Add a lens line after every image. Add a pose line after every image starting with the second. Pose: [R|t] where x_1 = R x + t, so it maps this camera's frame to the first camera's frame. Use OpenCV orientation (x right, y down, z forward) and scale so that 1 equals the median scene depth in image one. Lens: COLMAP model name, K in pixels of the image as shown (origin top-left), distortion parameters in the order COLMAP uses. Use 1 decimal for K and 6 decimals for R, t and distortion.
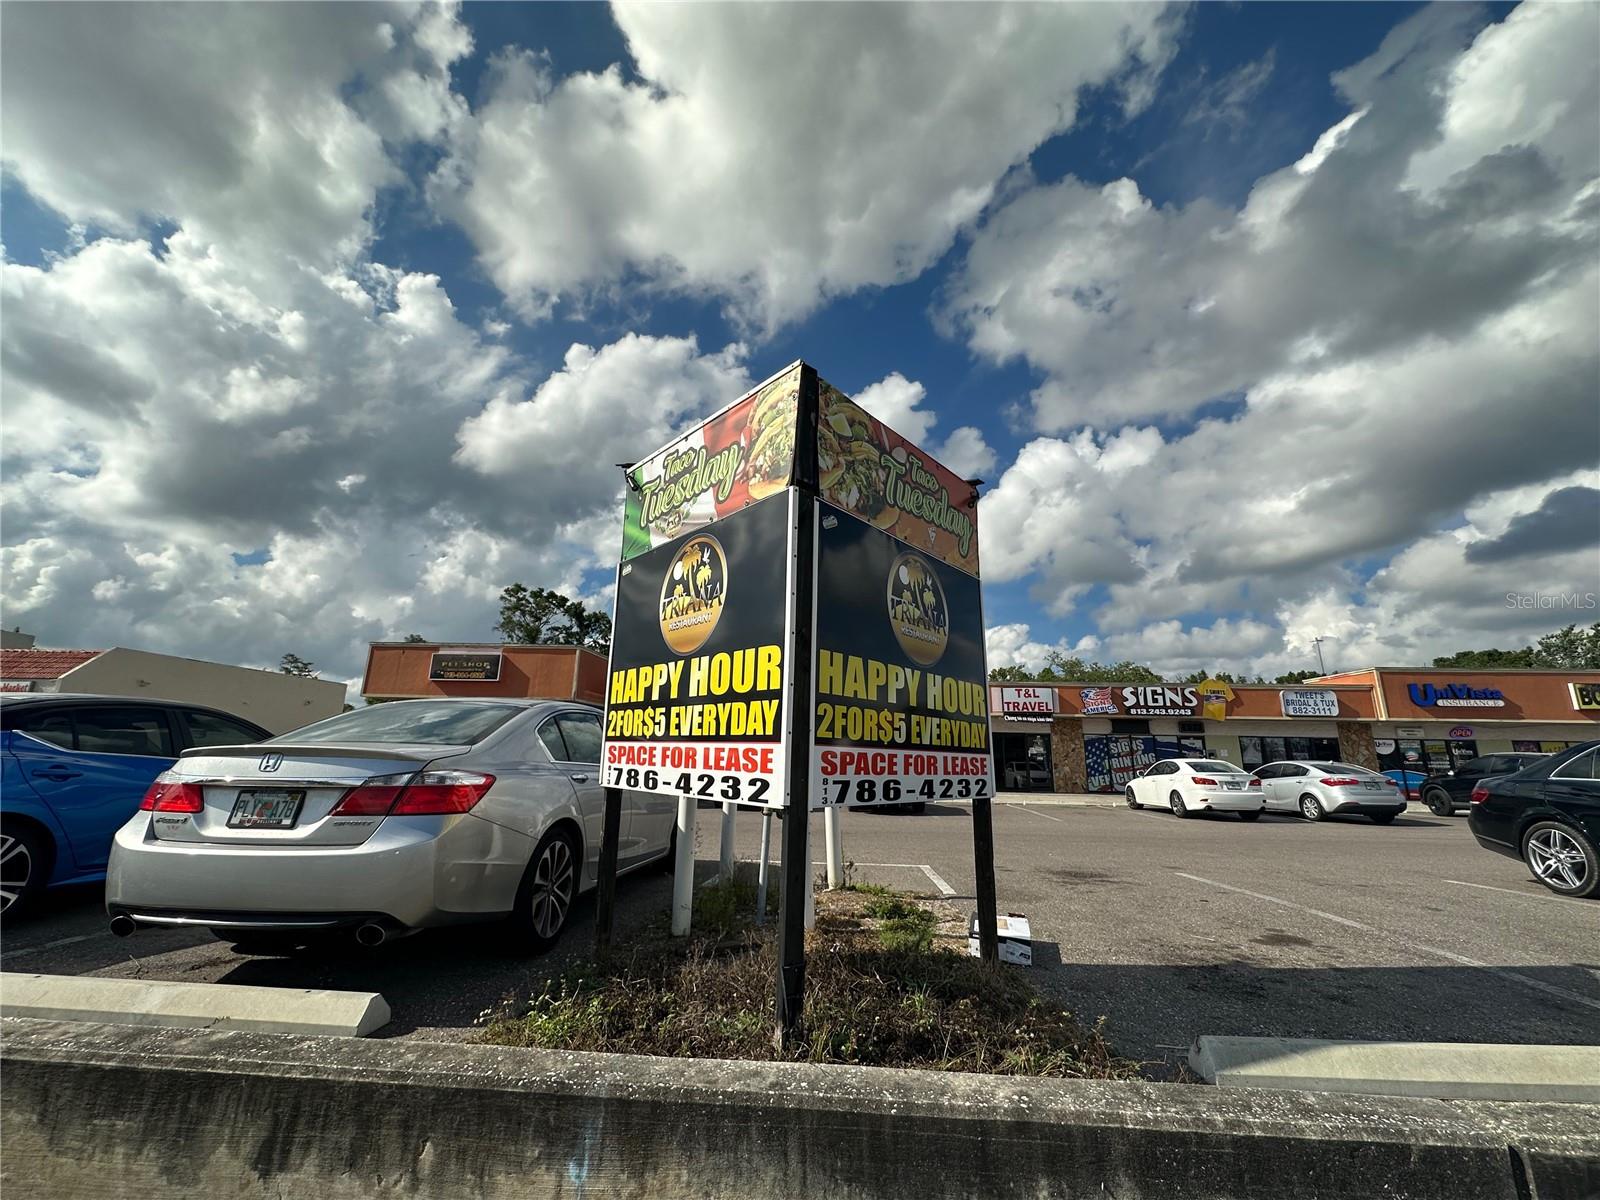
lens RADIAL K [[641.5, 0, 806.7], [0, 641.5, 596.2], [0, 0, 1]] dist [-0.002898, 0.000486]
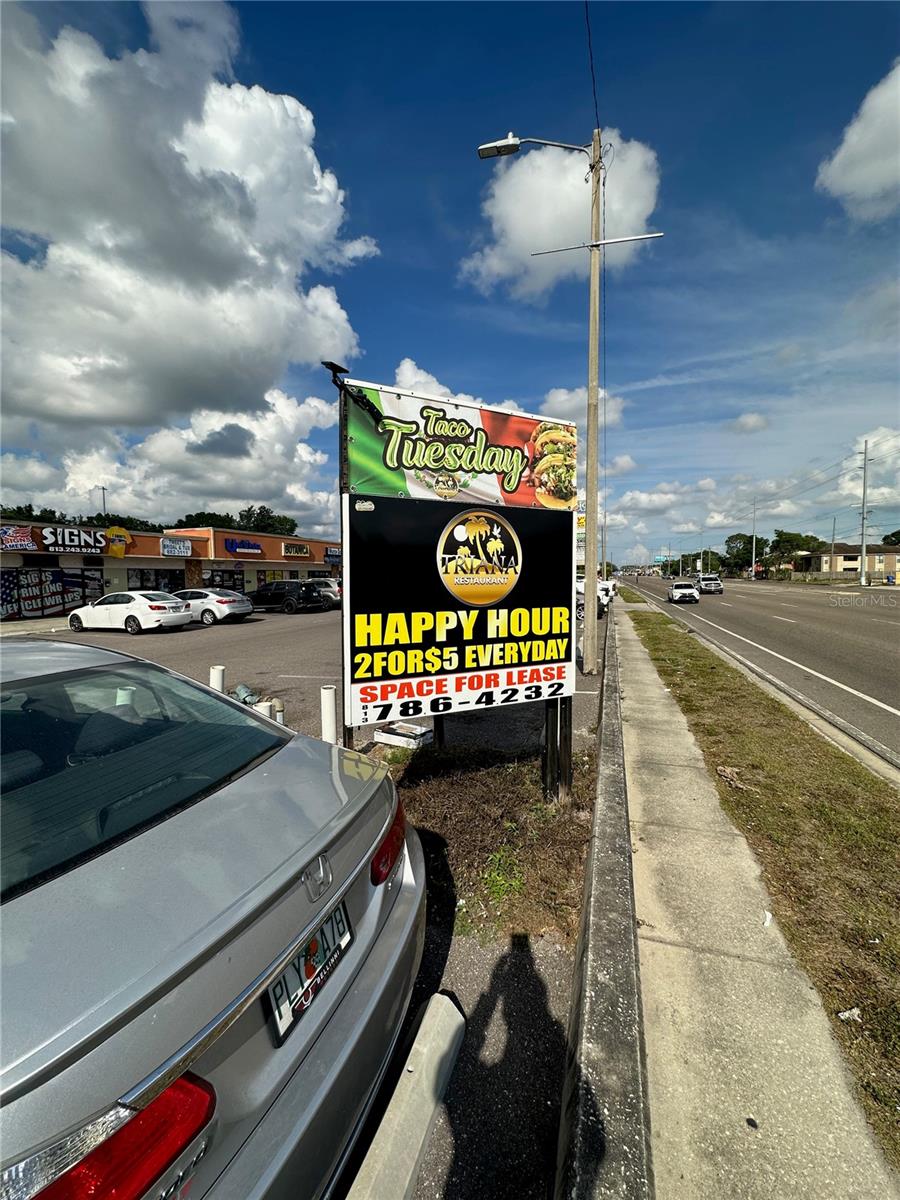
lens RADIAL K [[481.1, 0, 453.1], [0, 481.1, 603.4], [0, 0, 1]] dist [-0.002898, 0.000486]
pose [[0.245627, -0.077383, 0.966271, -0.228624], [-0.226765, 0.964563, 0.134890, -0.006661], [-0.942467, -0.252249, 0.219375, 0.167888]]
